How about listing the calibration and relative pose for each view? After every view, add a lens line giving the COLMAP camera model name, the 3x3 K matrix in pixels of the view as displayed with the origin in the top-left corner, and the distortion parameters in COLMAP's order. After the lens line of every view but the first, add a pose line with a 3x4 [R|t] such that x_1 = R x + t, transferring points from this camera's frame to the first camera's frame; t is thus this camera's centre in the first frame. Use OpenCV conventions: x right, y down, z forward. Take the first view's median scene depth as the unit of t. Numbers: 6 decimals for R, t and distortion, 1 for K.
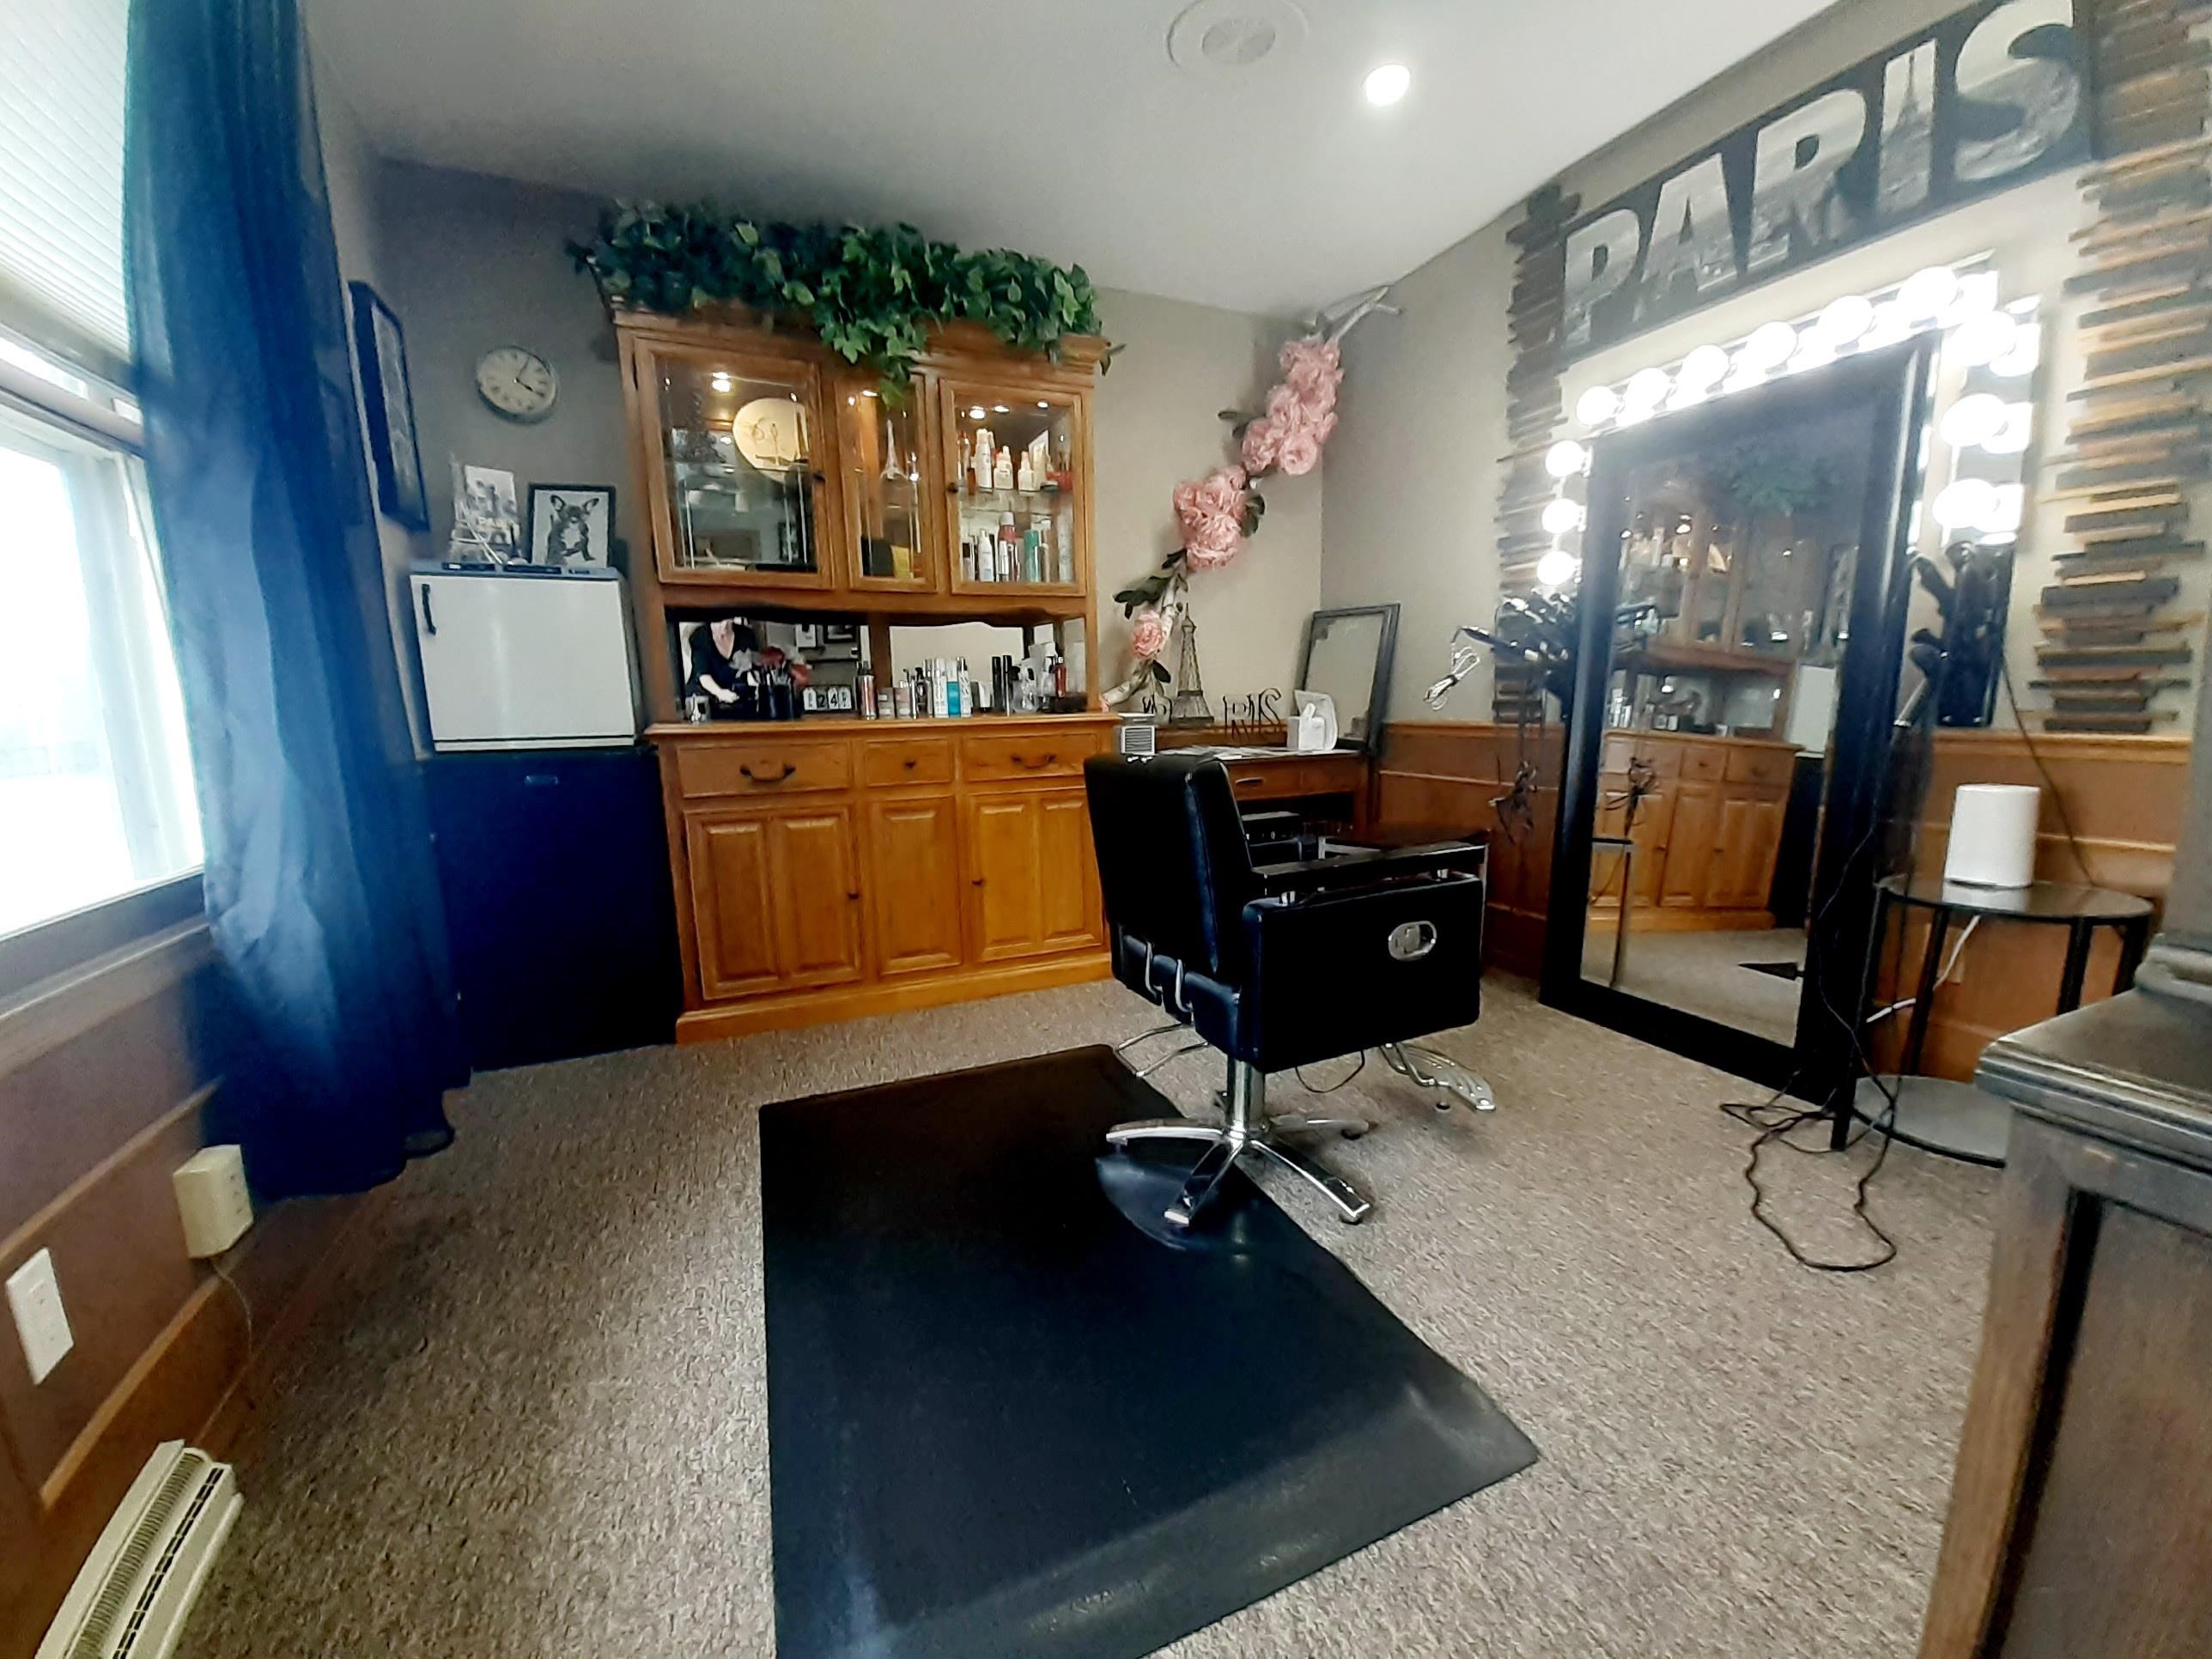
lens RADIAL K [[869.2, 0, 1146.3], [0, 869.2, 833.1], [0, 0, 1]] dist [0.000214, -0.011864]
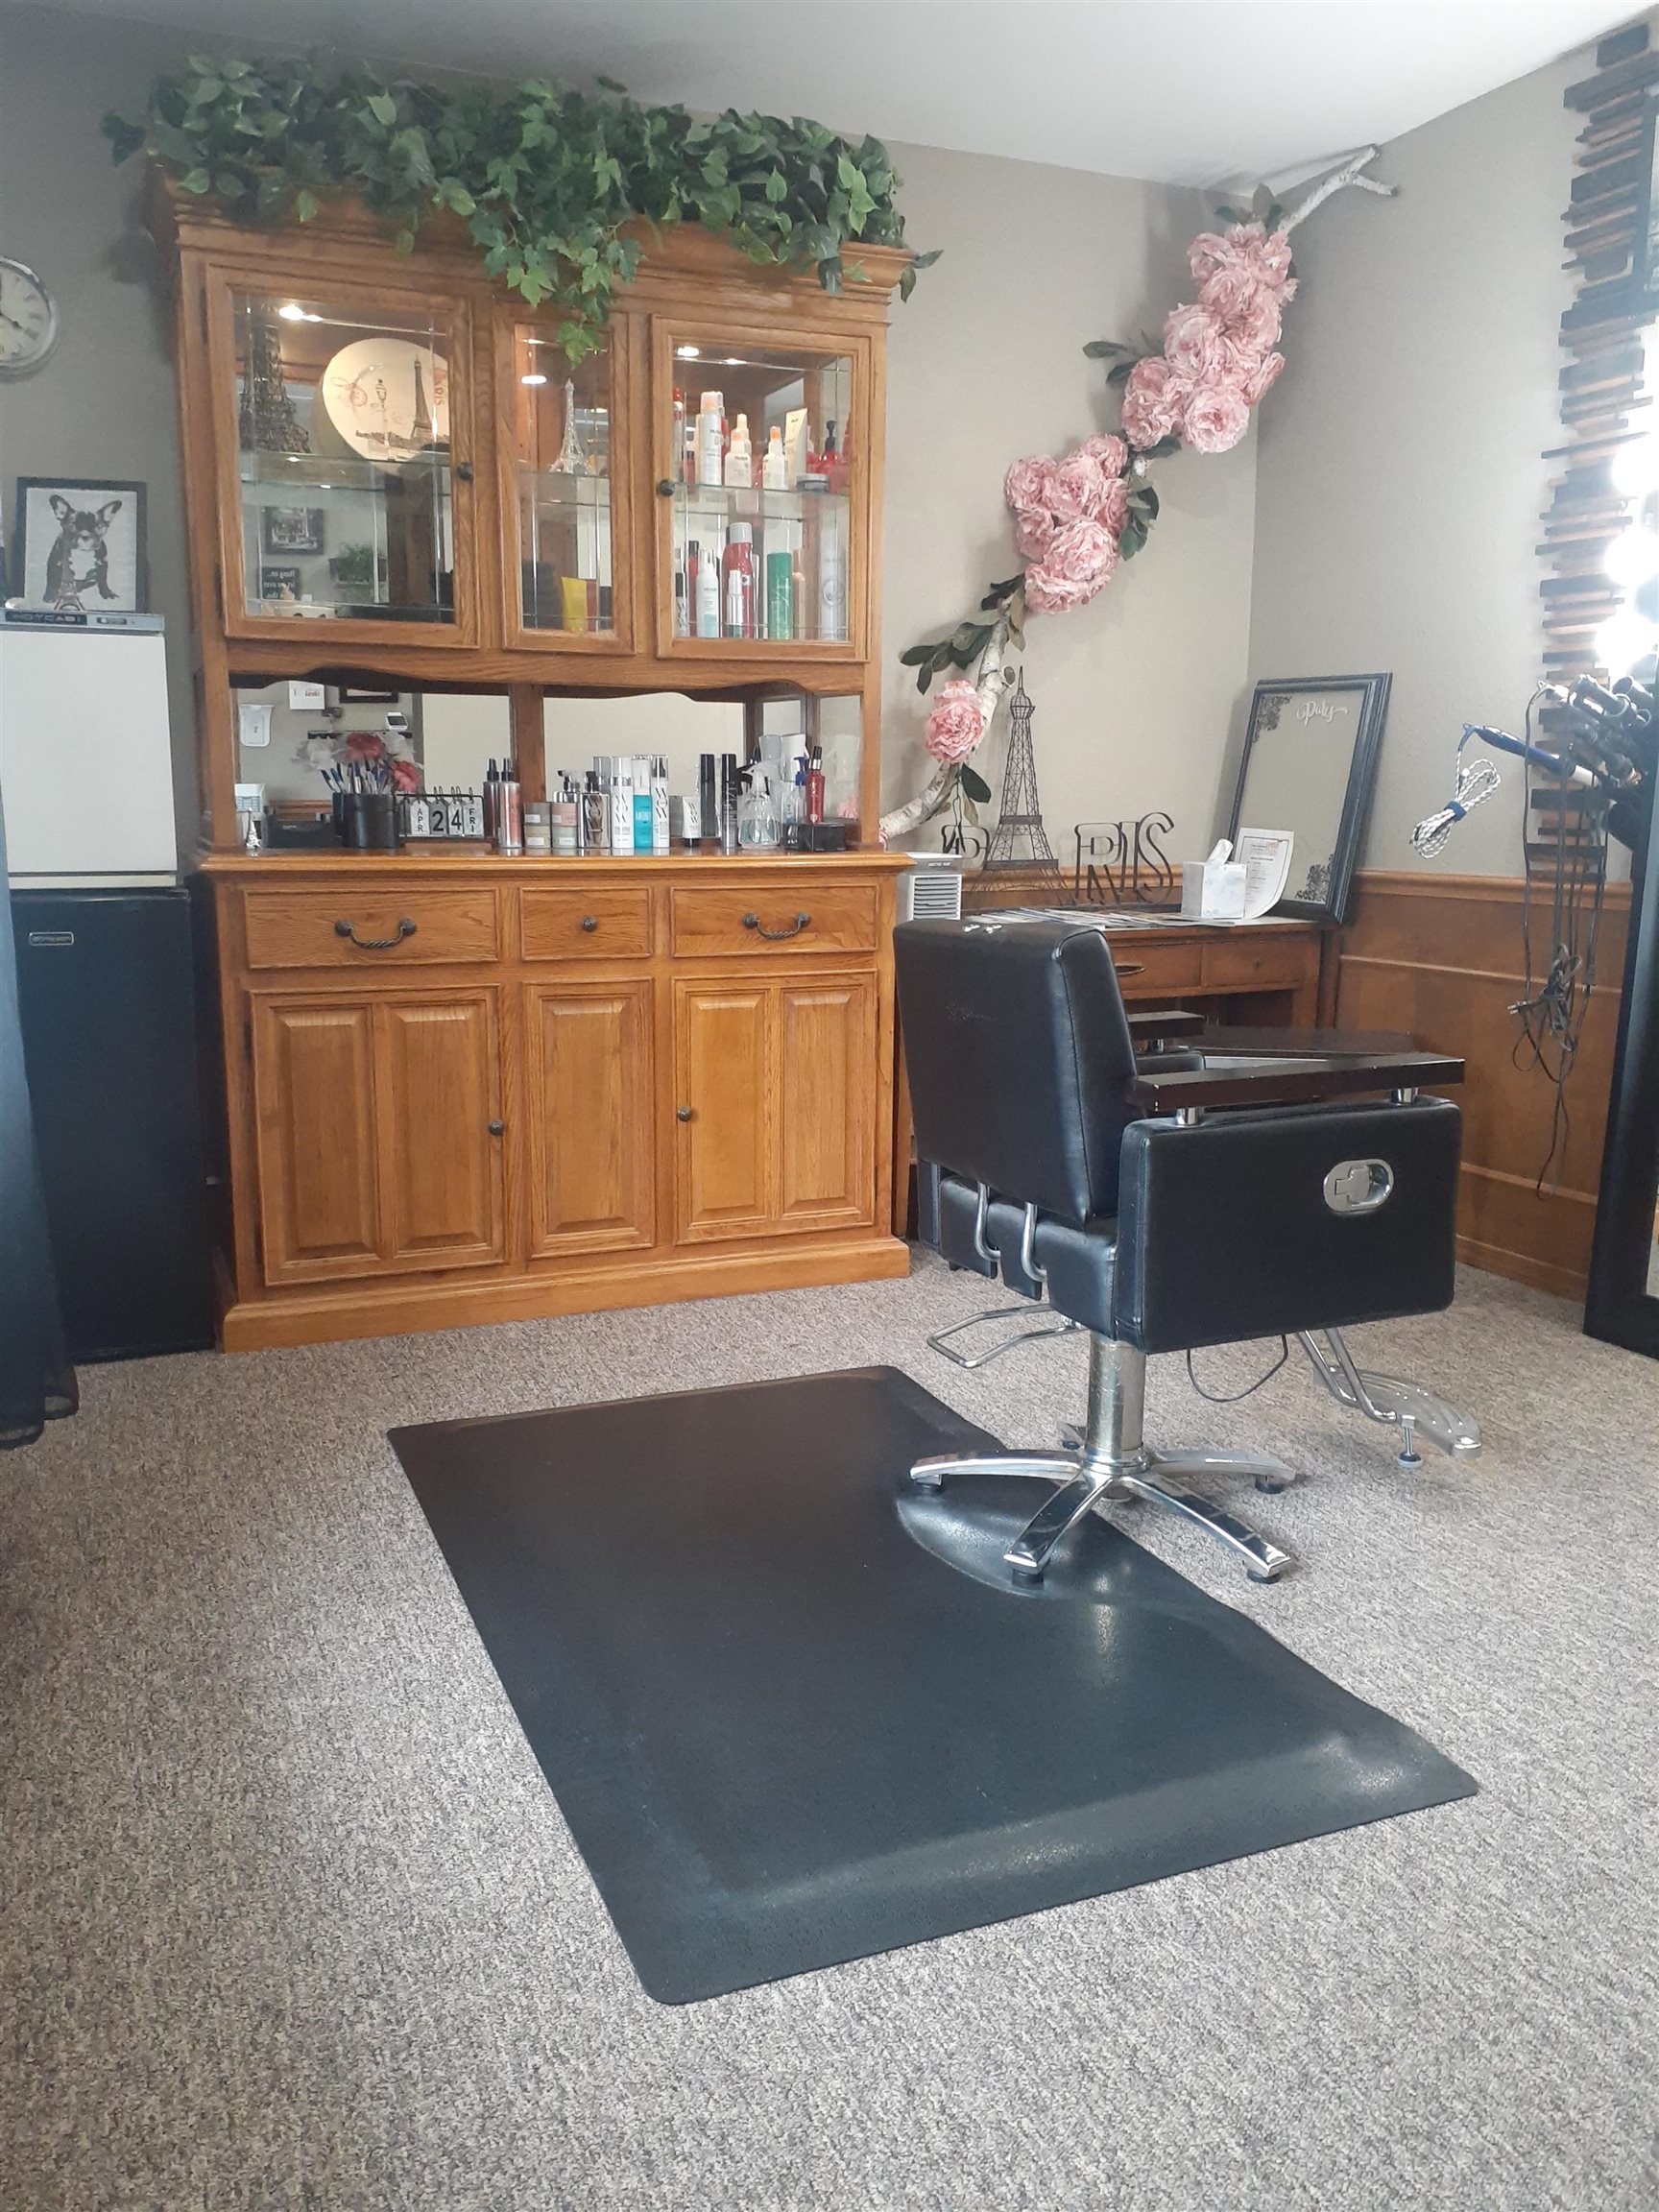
lens RADIAL K [[1767.4, 0, 829.5], [0, 1767.4, 1106.0], [0, 0, 1]] dist [0.057966, -0.131150]
pose [[0.999271, 0.026275, -0.027691, -0.055876], [-0.025869, 0.999554, 0.014903, 0.027702], [0.028071, -0.014176, 0.999505, -0.292836]]
